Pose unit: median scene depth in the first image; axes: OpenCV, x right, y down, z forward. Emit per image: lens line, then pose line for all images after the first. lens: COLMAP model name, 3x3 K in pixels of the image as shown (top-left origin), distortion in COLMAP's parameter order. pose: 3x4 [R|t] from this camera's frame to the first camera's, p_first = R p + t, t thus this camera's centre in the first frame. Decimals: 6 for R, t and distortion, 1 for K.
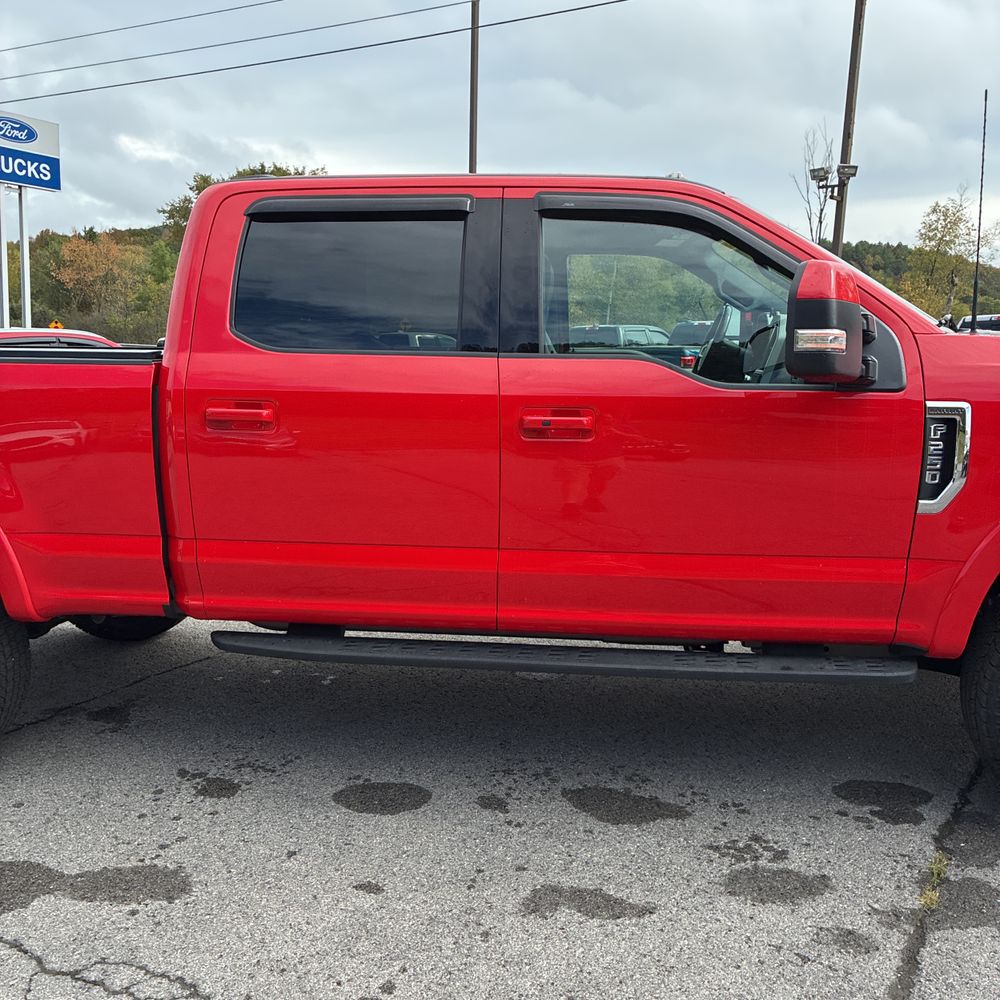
lens RADIAL K [[998.0, 0, 493.3], [0, 998.0, 510.3], [0, 0, 1]] dist [-0.003535, 0.014302]
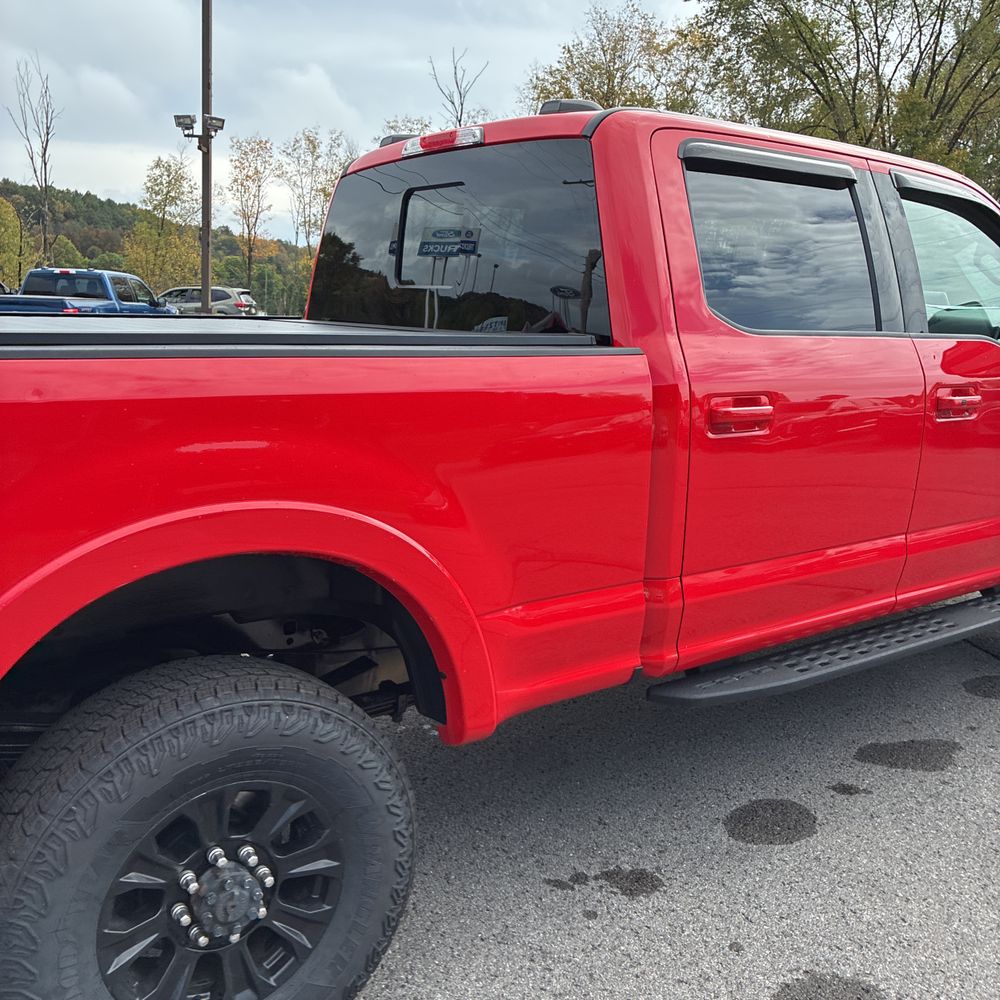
lens RADIAL K [[997.8, 0, 500.0], [0, 997.8, 500.0], [0, 0, 1]] dist [0.014501, 0.006442]
pose [[0.731588, -0.115738, 0.671851, -0.823276], [0.091210, 0.993241, 0.071783, -0.085793], [-0.675618, 0.008764, 0.737200, 0.467936]]
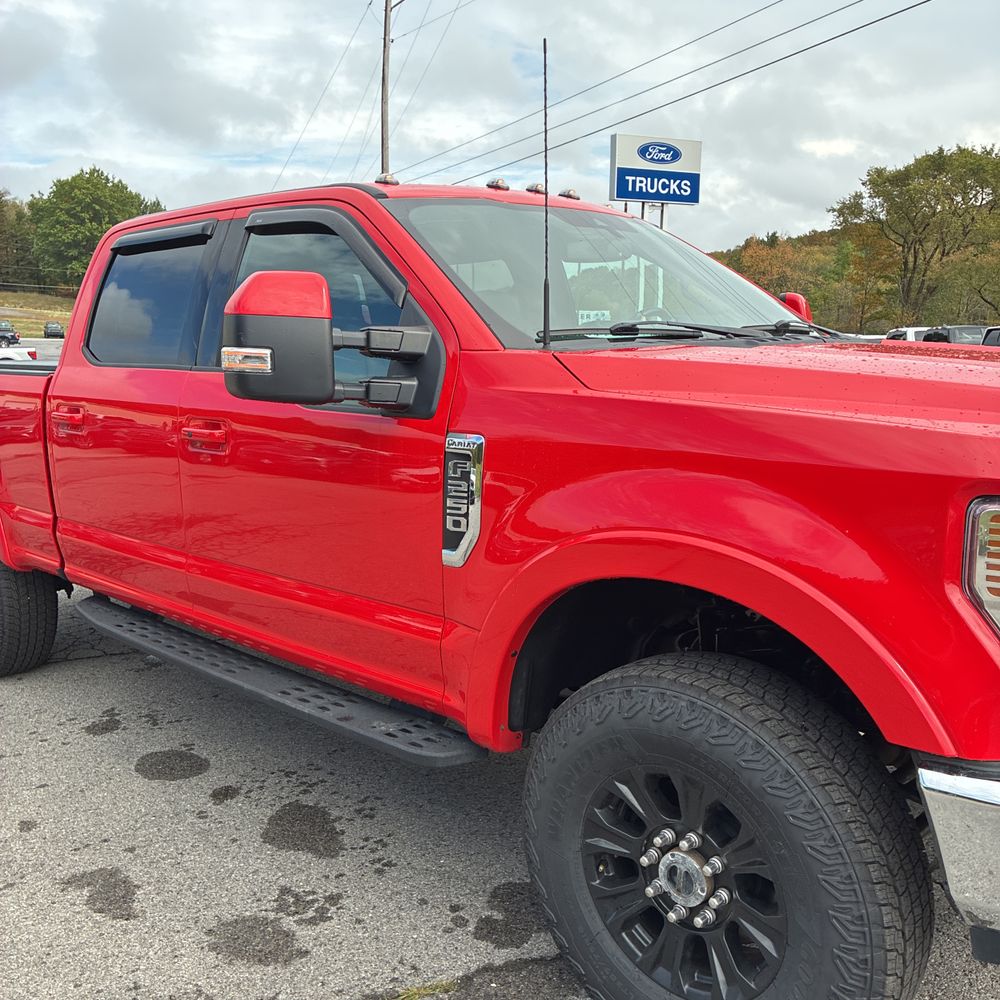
lens RADIAL K [[997.8, 0, 500.0], [0, 997.8, 500.0], [0, 0, 1]] dist [0.014501, 0.006442]
pose [[0.794295, 0.078491, -0.602441, 0.792324], [-0.084209, 0.996271, 0.018776, -0.058418], [0.601668, 0.035817, 0.797942, 0.296931]]
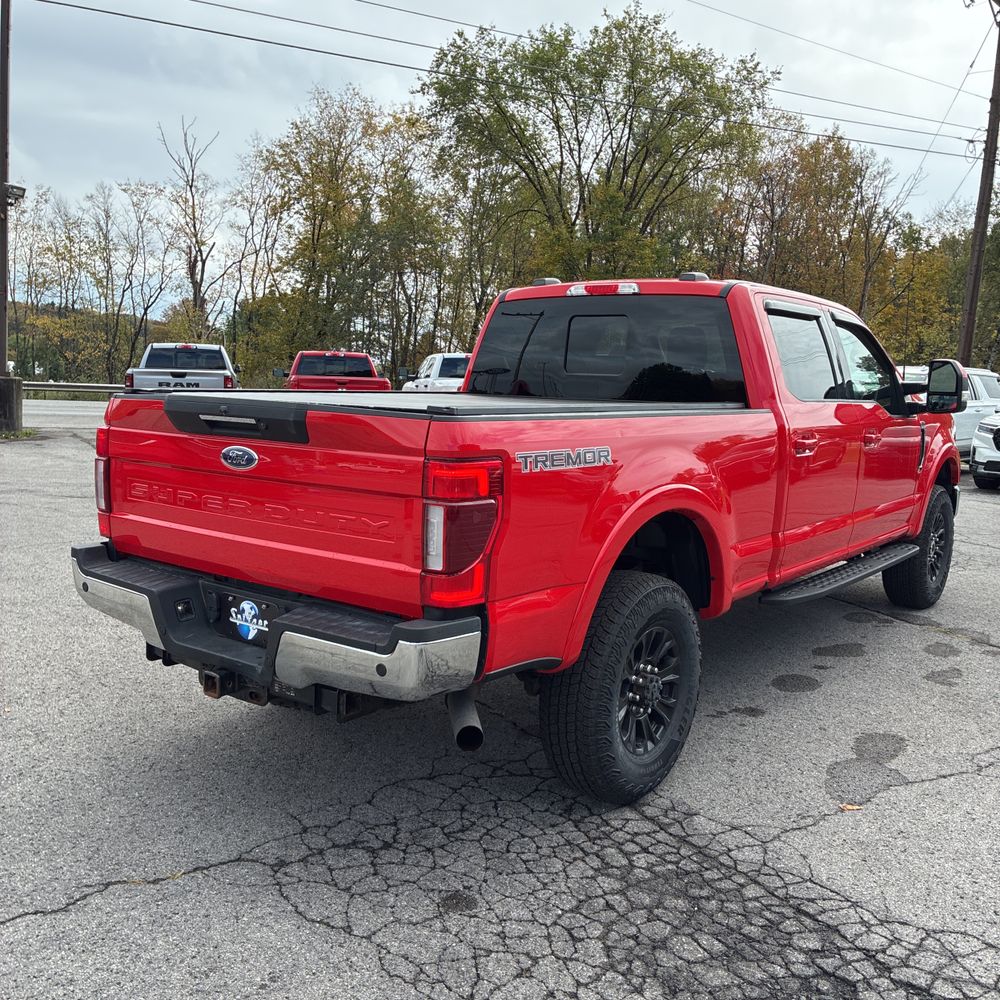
lens RADIAL K [[983.8, 0, 500.0], [0, 983.8, 500.0], [0, 0, 1]] dist [0.020138, 0.015130]
pose [[0.510613, -0.097421, 0.854273, -1.546299], [0.117322, 0.992162, 0.043021, -0.109955], [-0.851768, 0.078258, 0.518041, 0.543639]]
